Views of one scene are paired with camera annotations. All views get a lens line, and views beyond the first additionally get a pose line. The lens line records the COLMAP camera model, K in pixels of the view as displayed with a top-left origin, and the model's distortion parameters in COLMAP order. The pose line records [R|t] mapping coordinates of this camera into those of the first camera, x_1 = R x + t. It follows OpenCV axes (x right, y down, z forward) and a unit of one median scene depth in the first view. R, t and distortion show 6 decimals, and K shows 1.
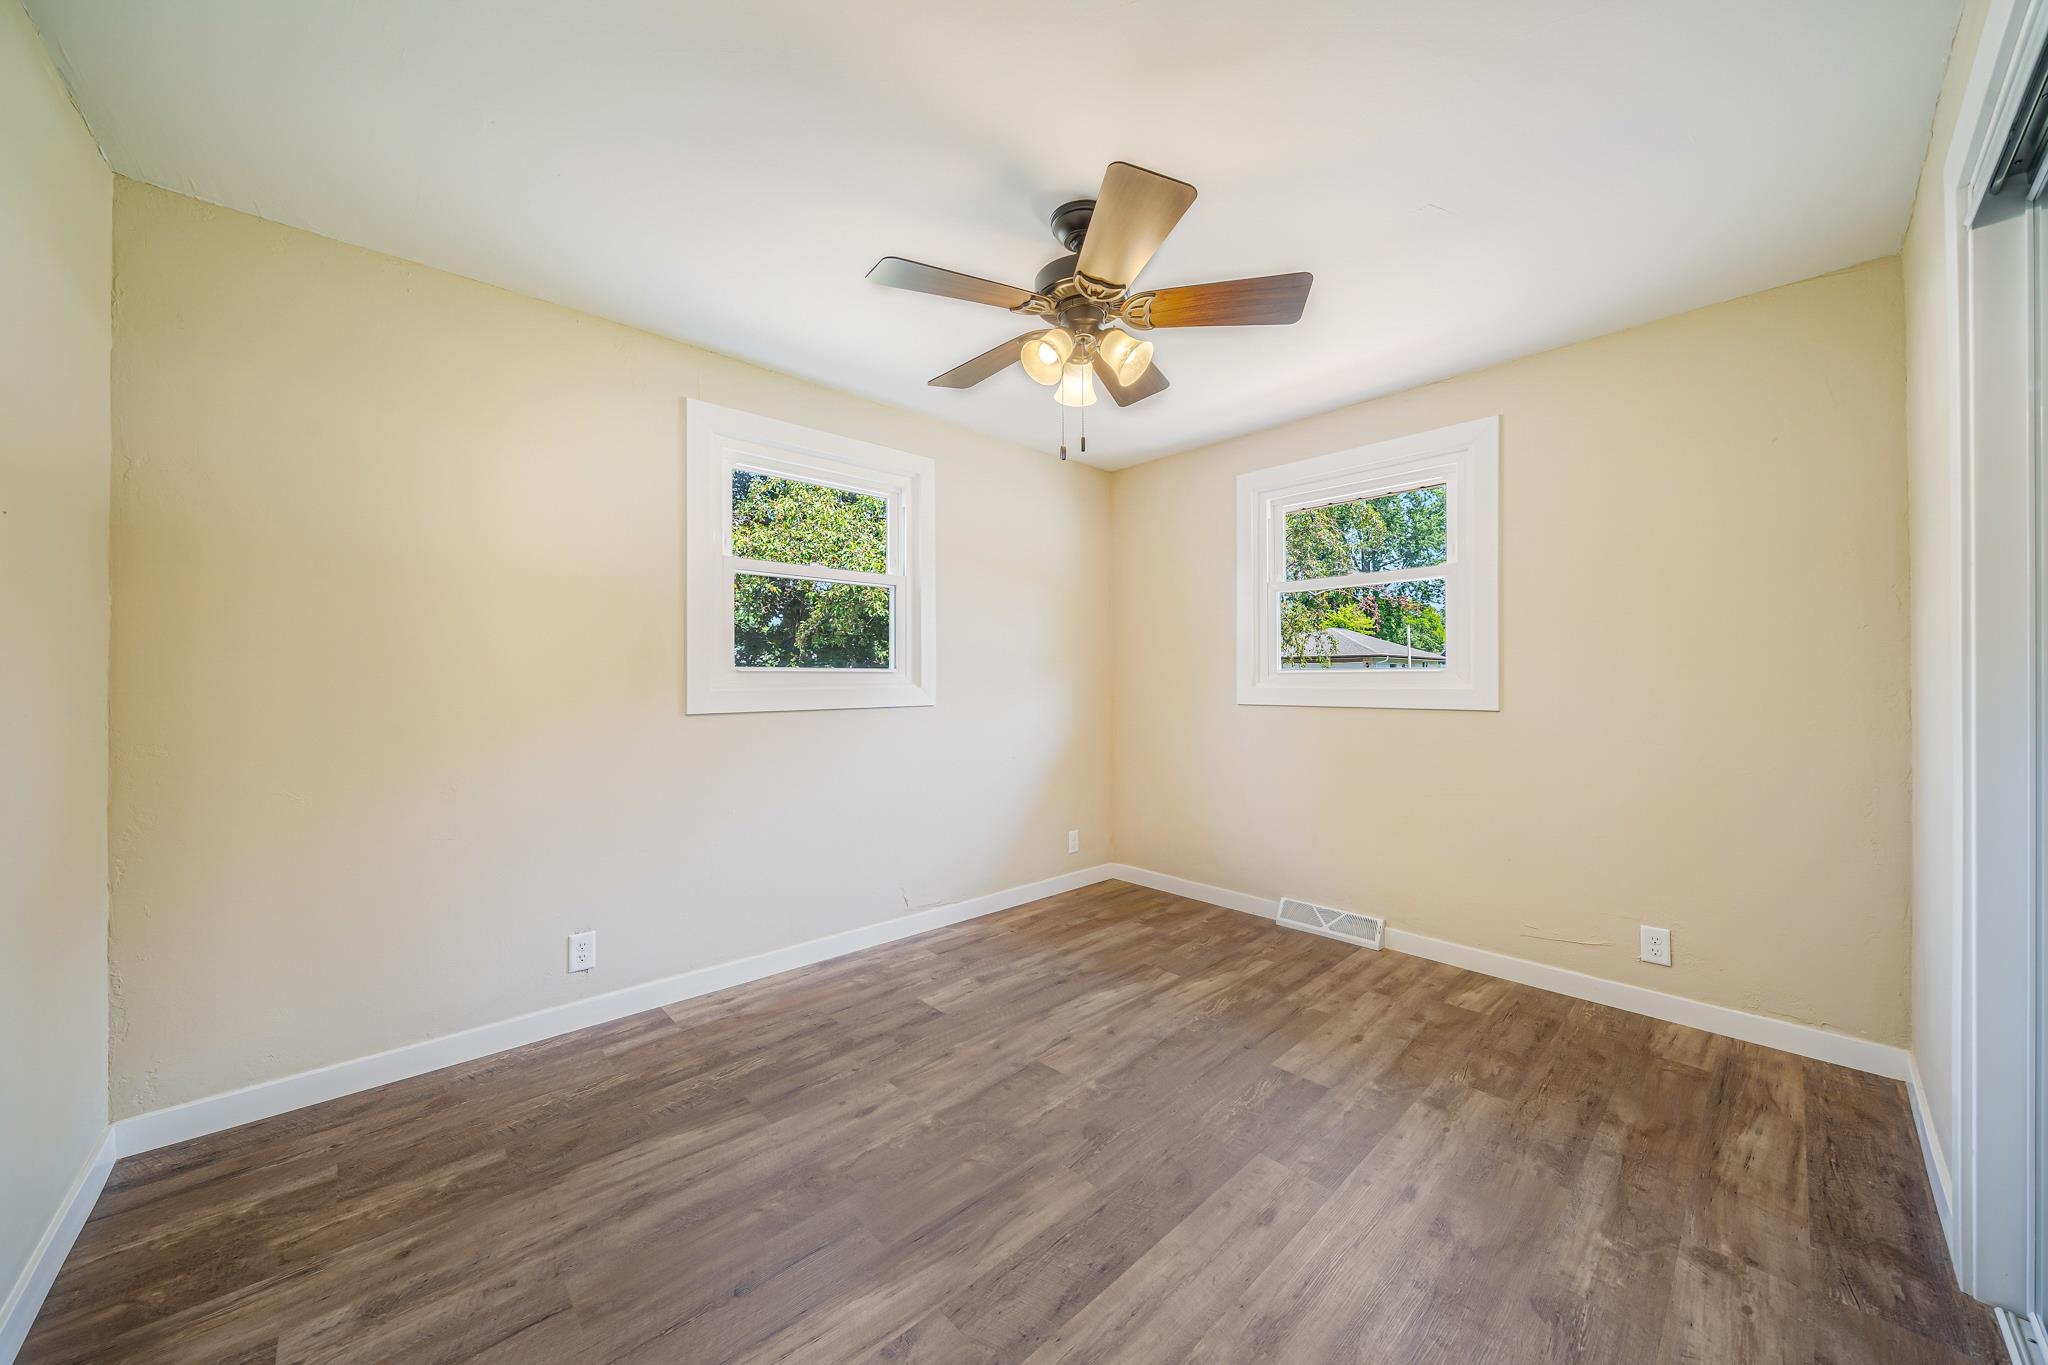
lens RADIAL K [[718.9, 0, 1019.4], [0, 718.9, 679.2], [0, 0, 1]] dist [-0.002082, -0.000171]
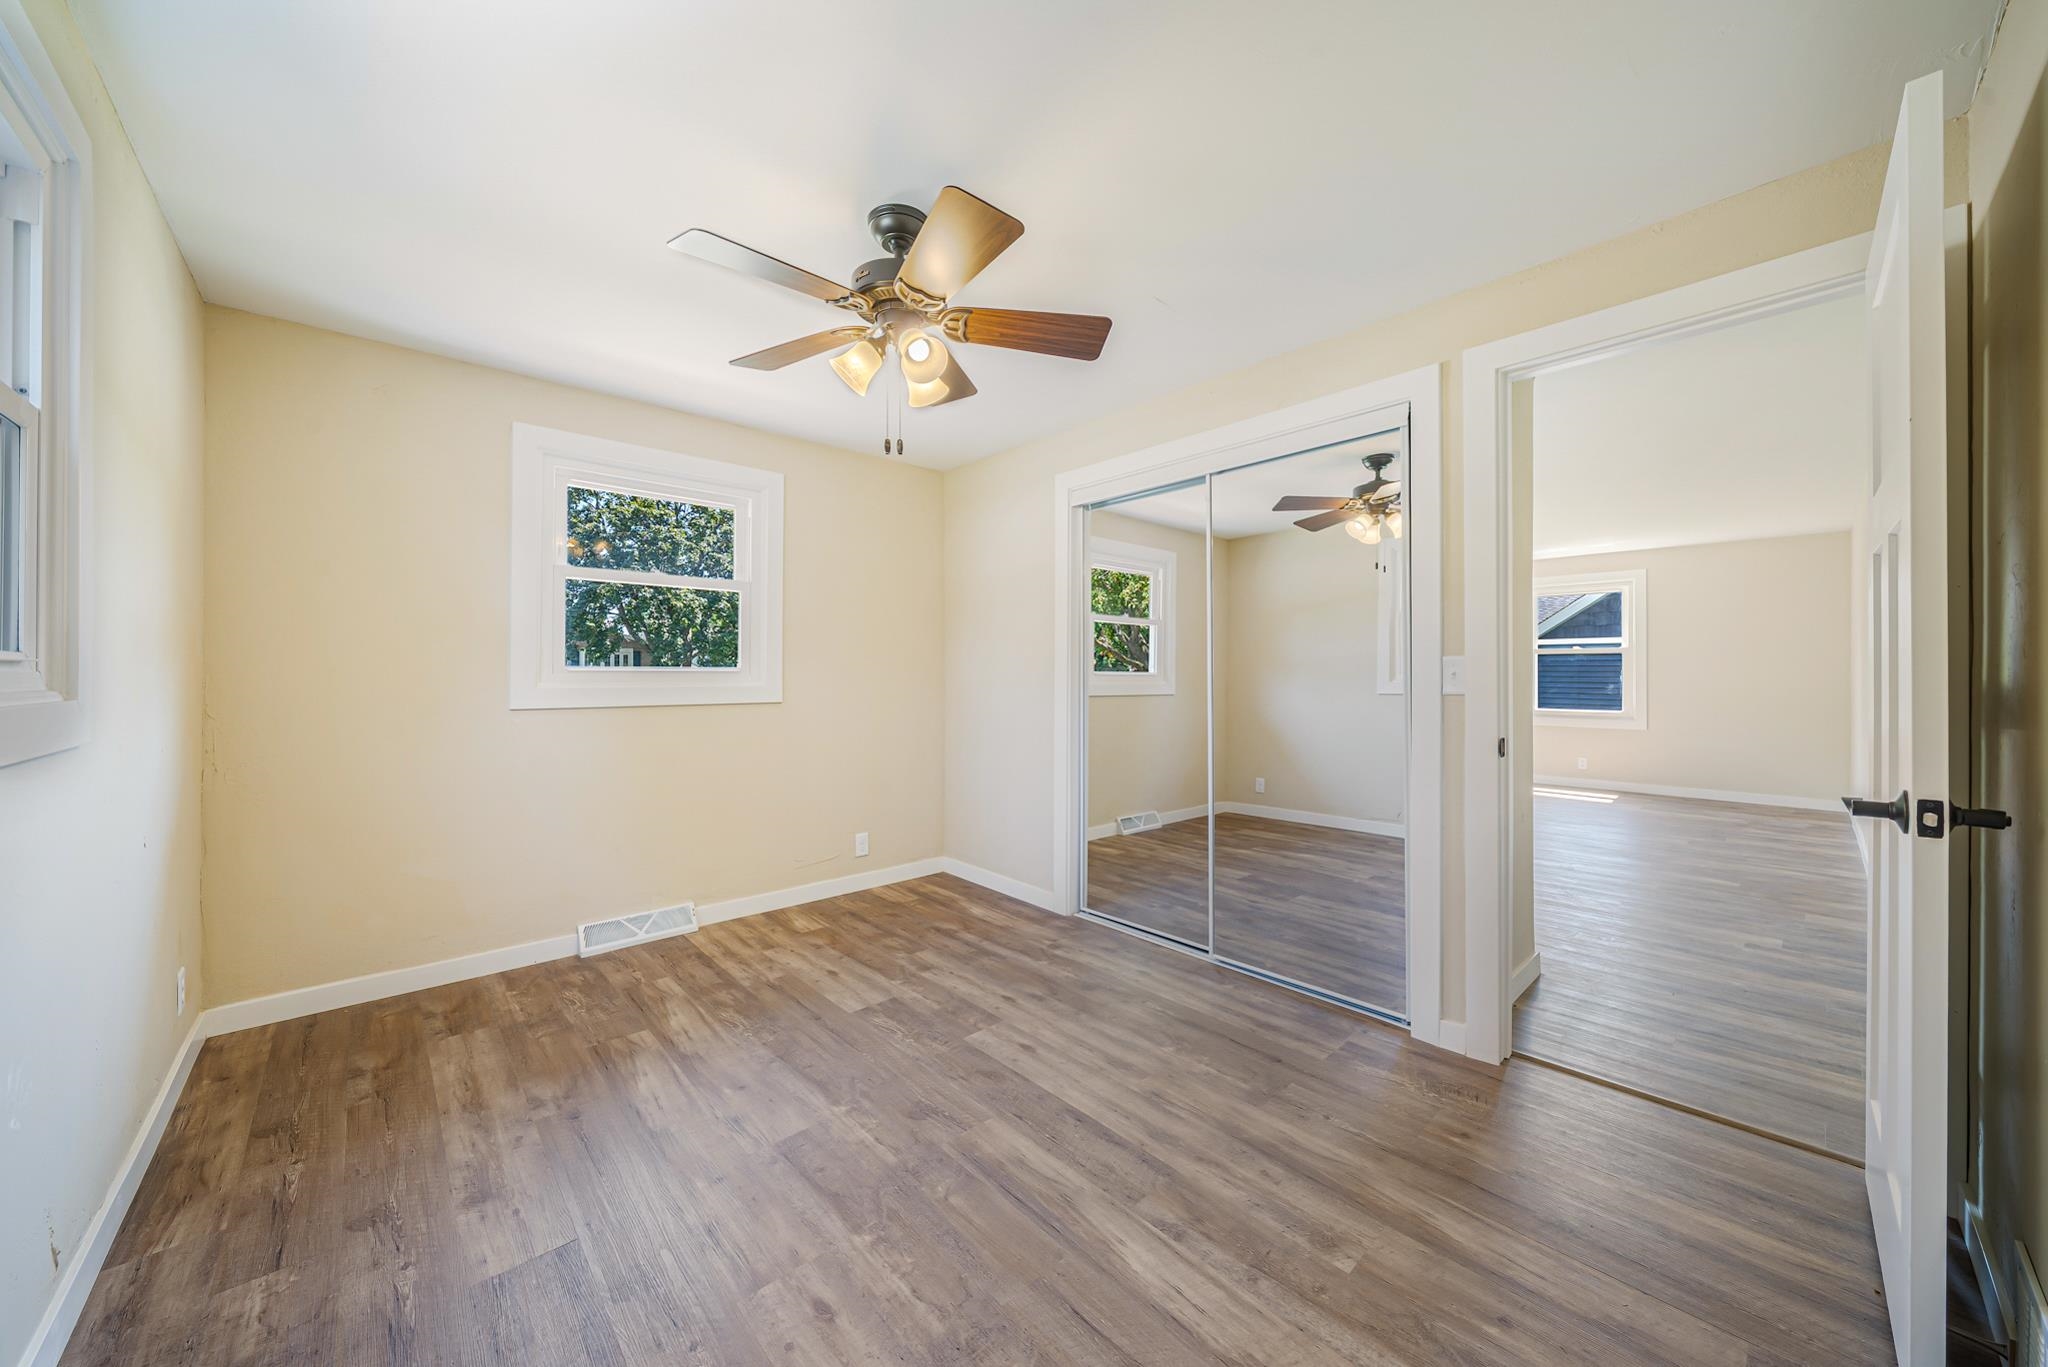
lens RADIAL K [[718.4, 0, 1017.5], [0, 718.4, 677.1], [0, 0, 1]] dist [-0.001713, -0.000267]
pose [[0.009231, -0.000164, 0.999957, -0.653293], [-0.002884, 0.999996, 0.000191, -0.003203], [-0.999953, -0.002886, 0.009231, 0.589086]]
